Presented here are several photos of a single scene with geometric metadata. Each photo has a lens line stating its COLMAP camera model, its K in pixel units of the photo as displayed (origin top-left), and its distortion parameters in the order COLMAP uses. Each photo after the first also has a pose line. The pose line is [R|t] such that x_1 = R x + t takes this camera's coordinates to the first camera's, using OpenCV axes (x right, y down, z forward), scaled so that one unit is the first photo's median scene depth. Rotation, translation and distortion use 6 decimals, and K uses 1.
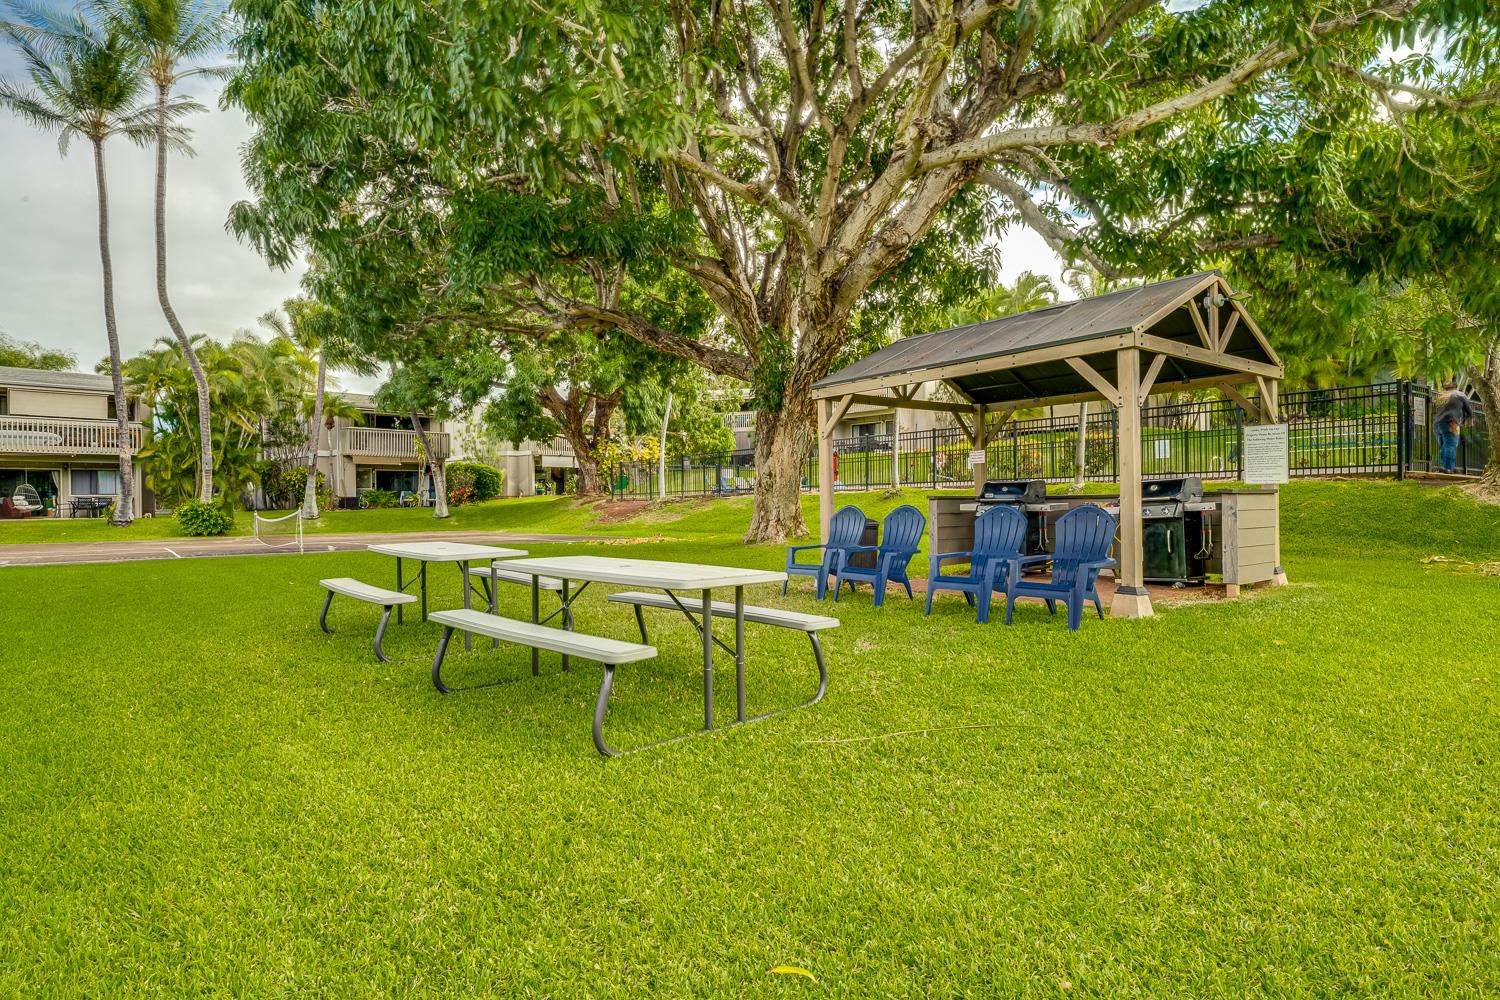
lens RADIAL K [[813.3, 0, 750.0], [0, 813.3, 500.0], [0, 0, 1]] dist [0.001281, 0.000467]
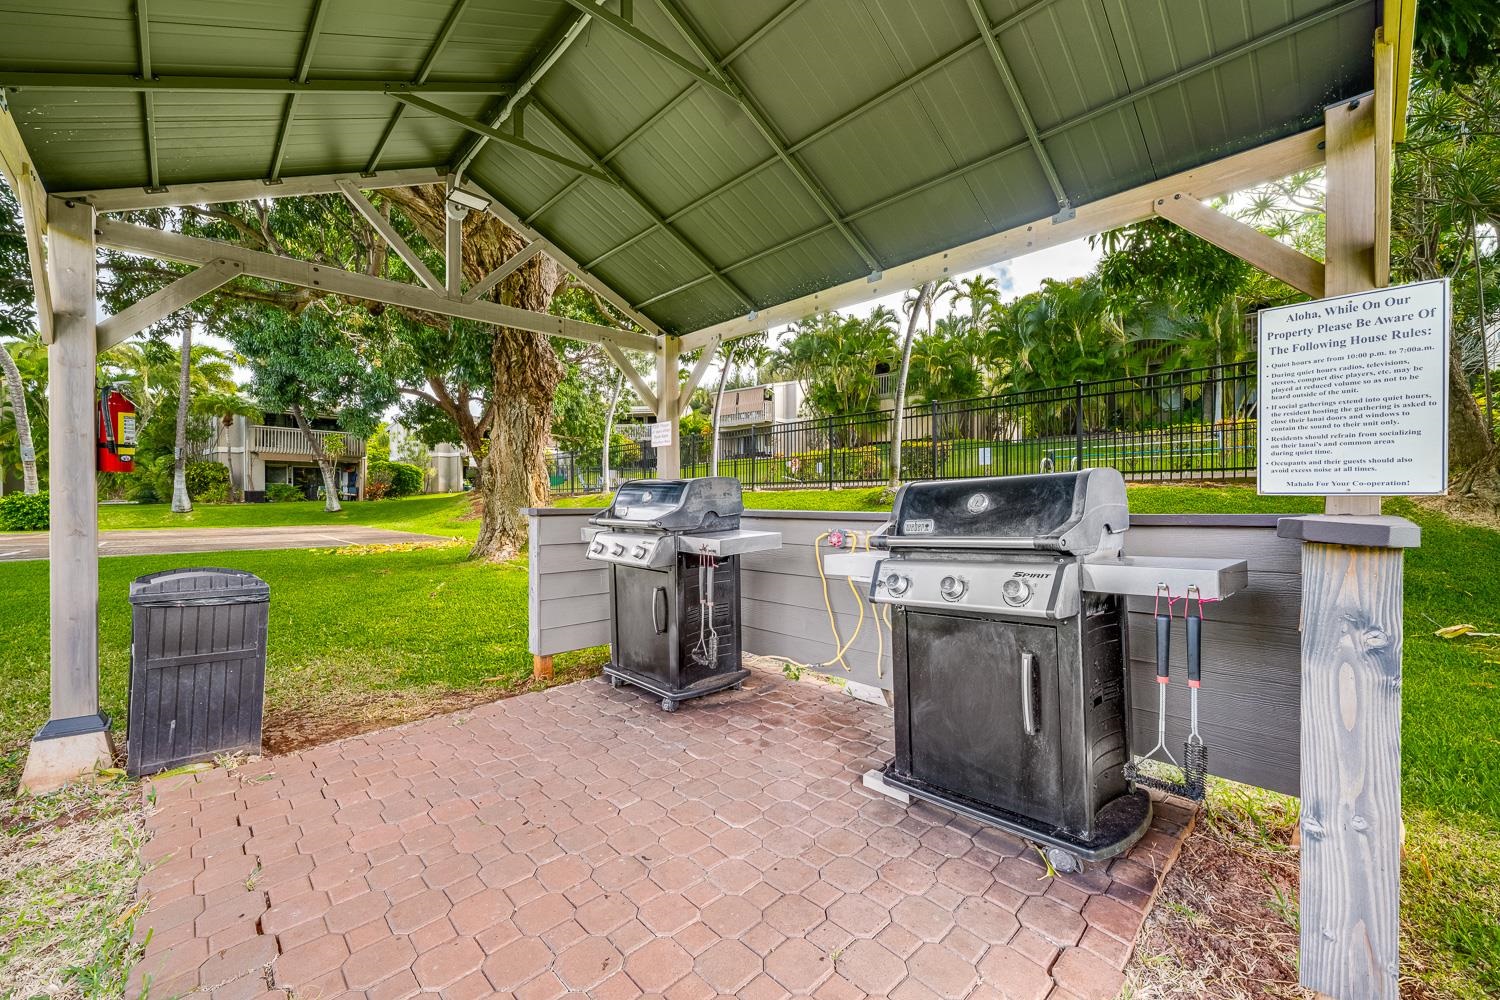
lens RADIAL K [[593.1, 0, 750.0], [0, 593.1, 500.0], [0, 0, 1]] dist [-0.001140, -0.000153]
pose [[0.995369, 0.010643, 0.095542, 0.097446], [-0.011190, 0.999924, 0.005189, -0.004081], [-0.095479, -0.006235, 0.995412, 0.196886]]
